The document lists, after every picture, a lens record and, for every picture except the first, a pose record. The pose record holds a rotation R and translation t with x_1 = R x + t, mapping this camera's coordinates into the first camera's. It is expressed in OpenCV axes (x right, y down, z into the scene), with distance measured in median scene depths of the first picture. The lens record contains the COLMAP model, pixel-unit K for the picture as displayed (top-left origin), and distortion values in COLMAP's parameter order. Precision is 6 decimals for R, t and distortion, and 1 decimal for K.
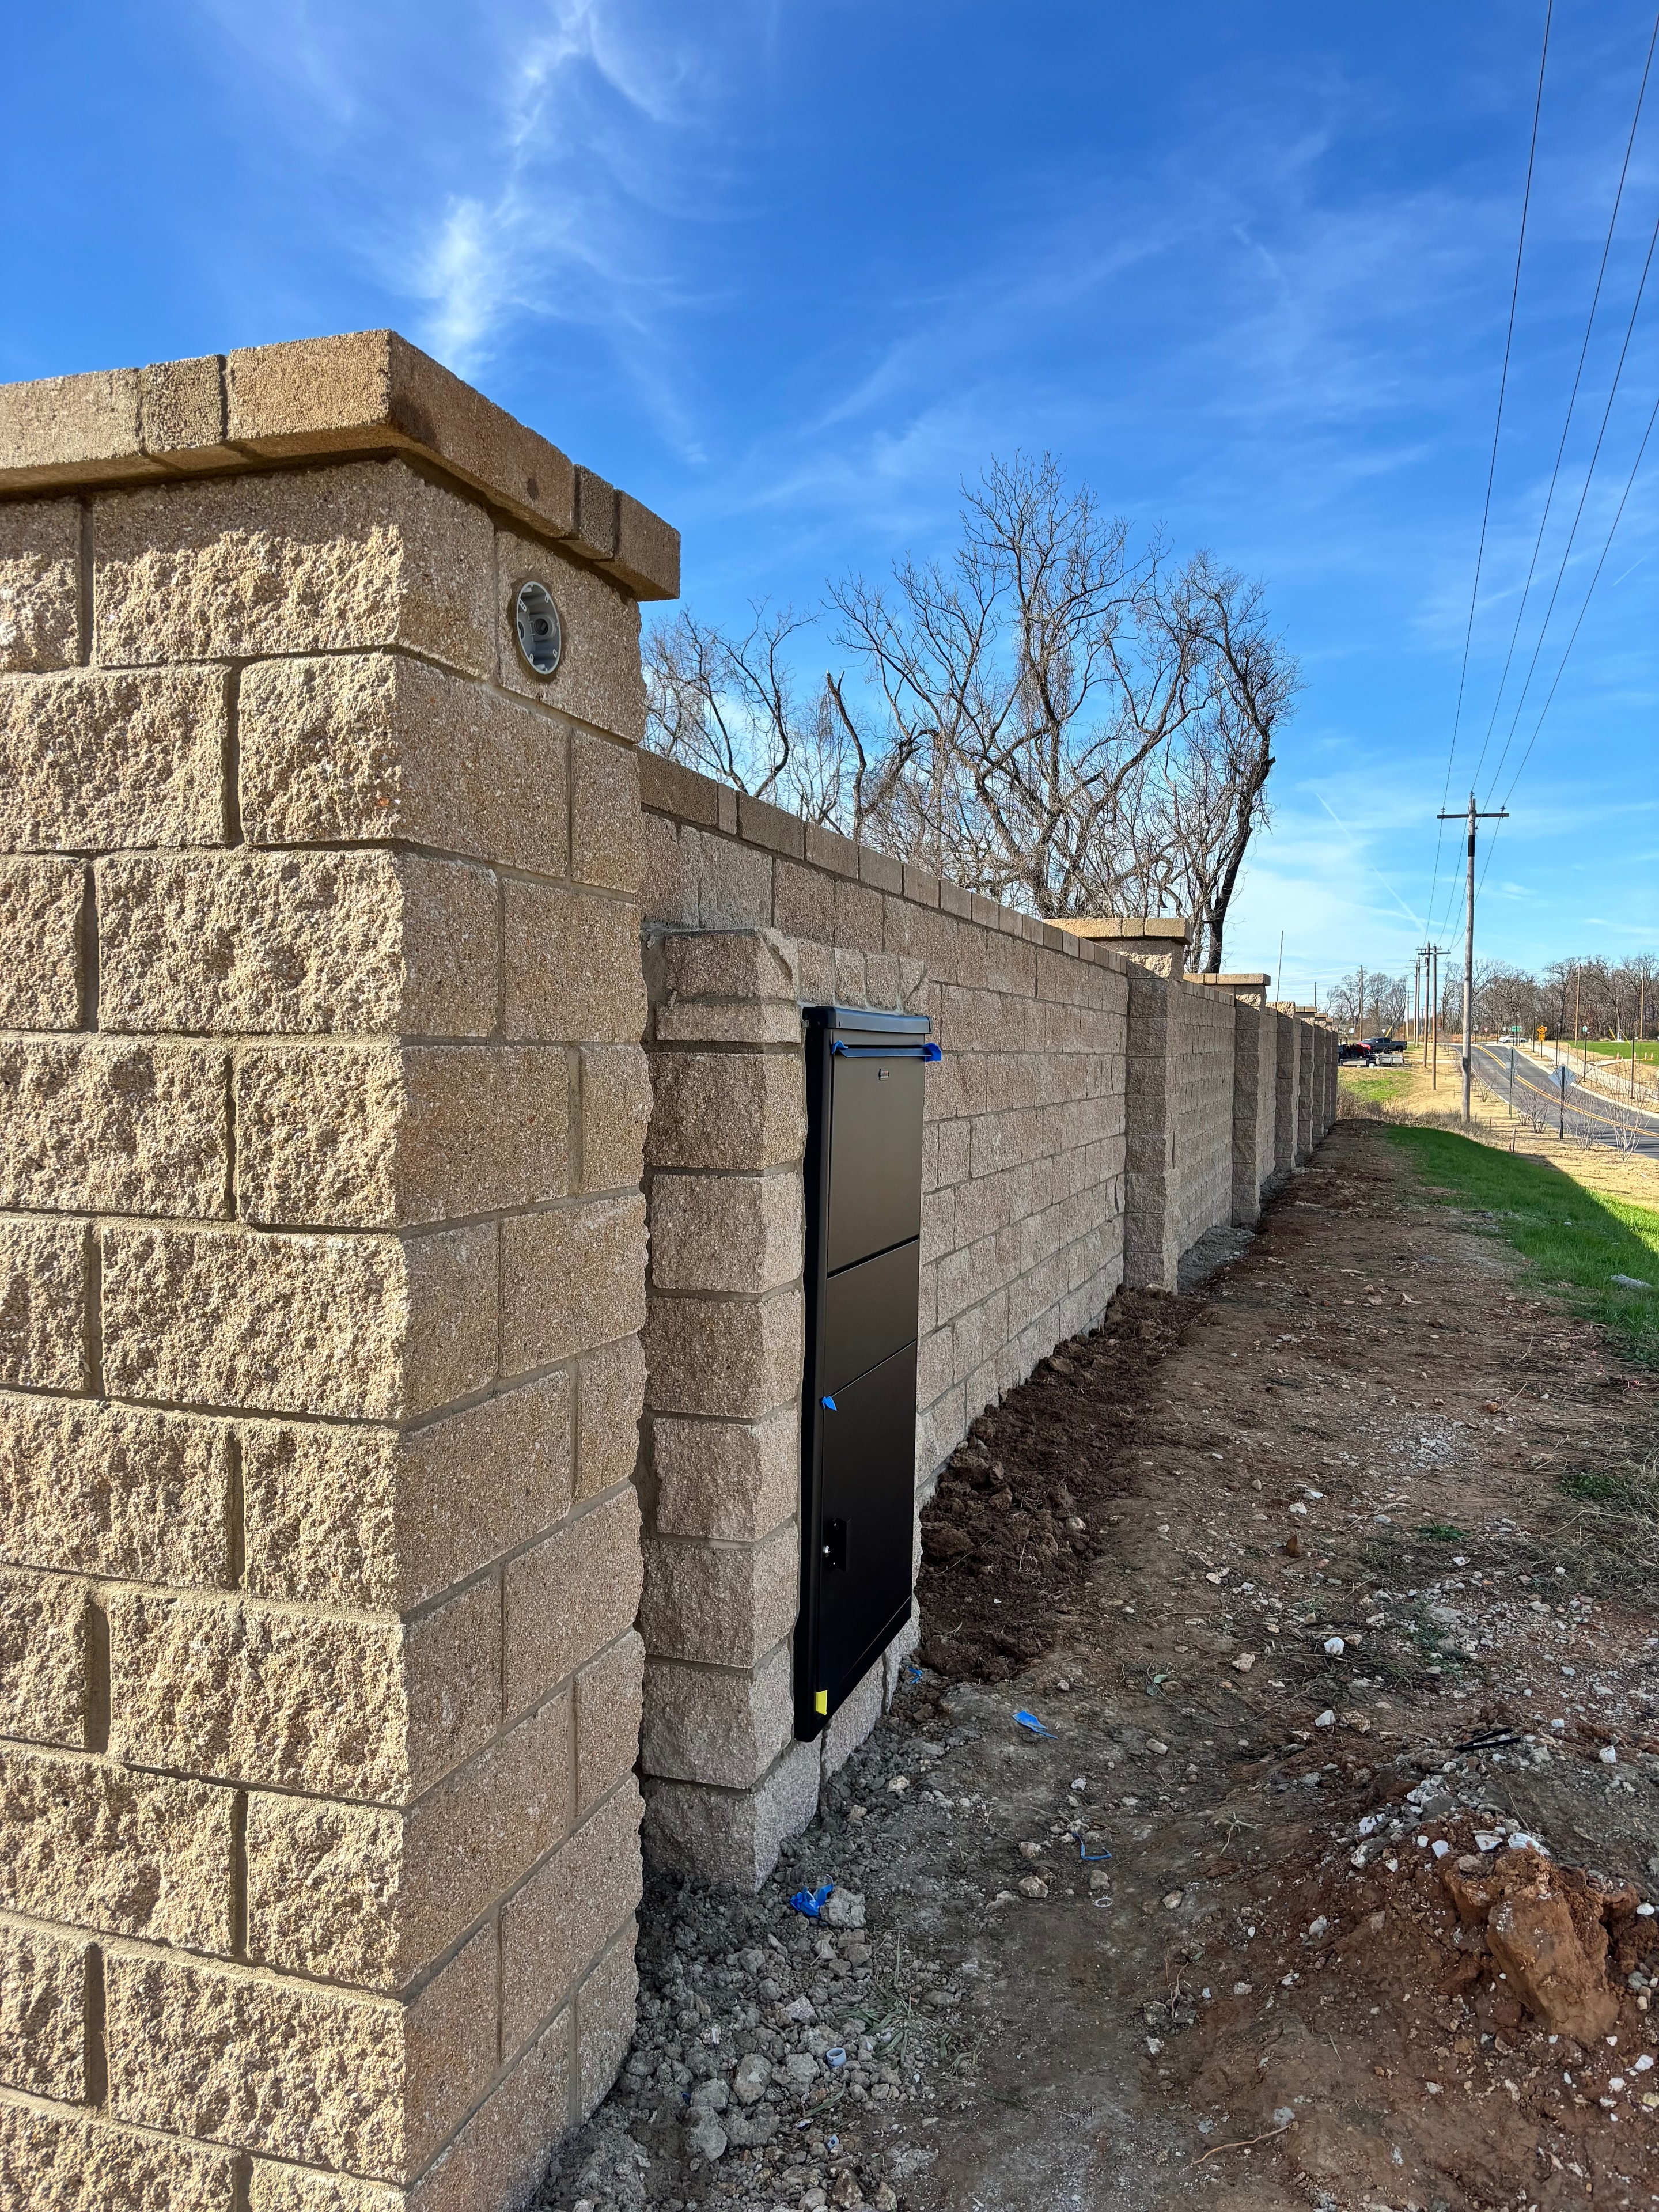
lens RADIAL K [[1728.2, 0, 829.5], [0, 1728.2, 1106.0], [0, 0, 1]] dist [0.026311, -0.026777]
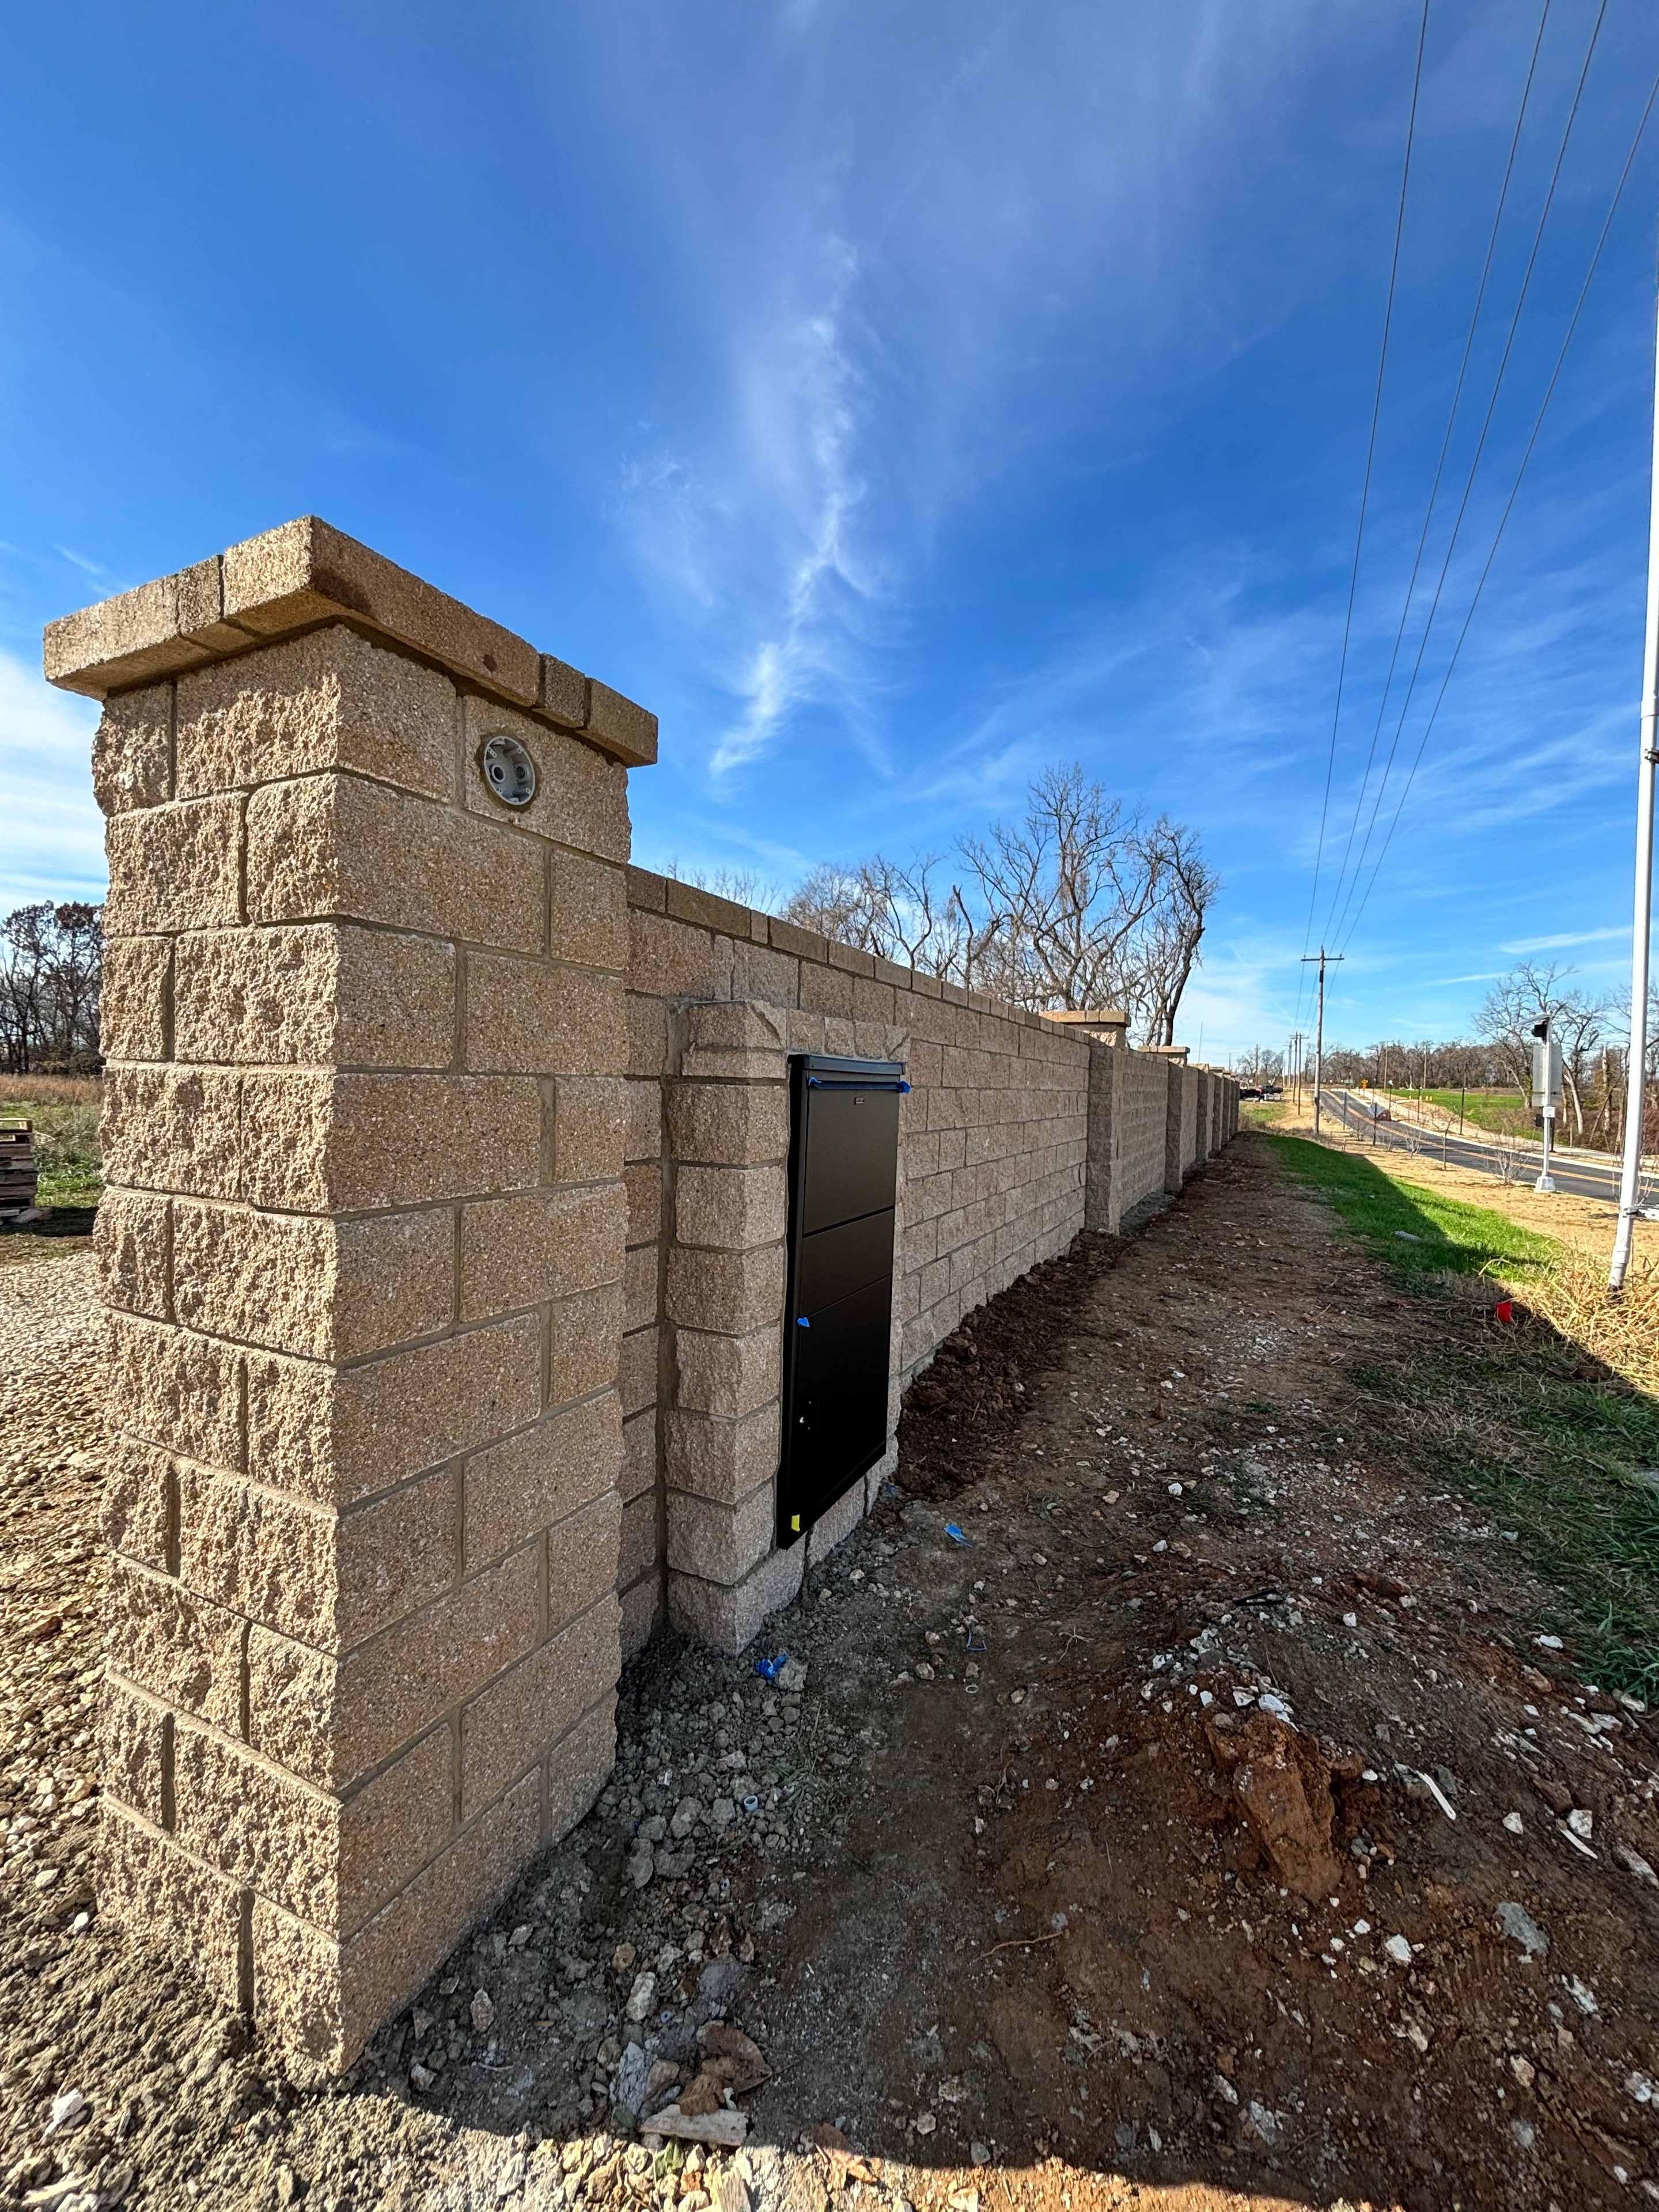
lens RADIAL K [[917.9, 0, 829.5], [0, 917.9, 1106.0], [0, 0, 1]] dist [-0.003312, -0.000341]
pose [[0.990237, 0.016406, -0.138427, 0.147001], [-0.018056, 0.999780, -0.010676, -0.006627], [0.138221, 0.013071, 0.990315, 0.253774]]
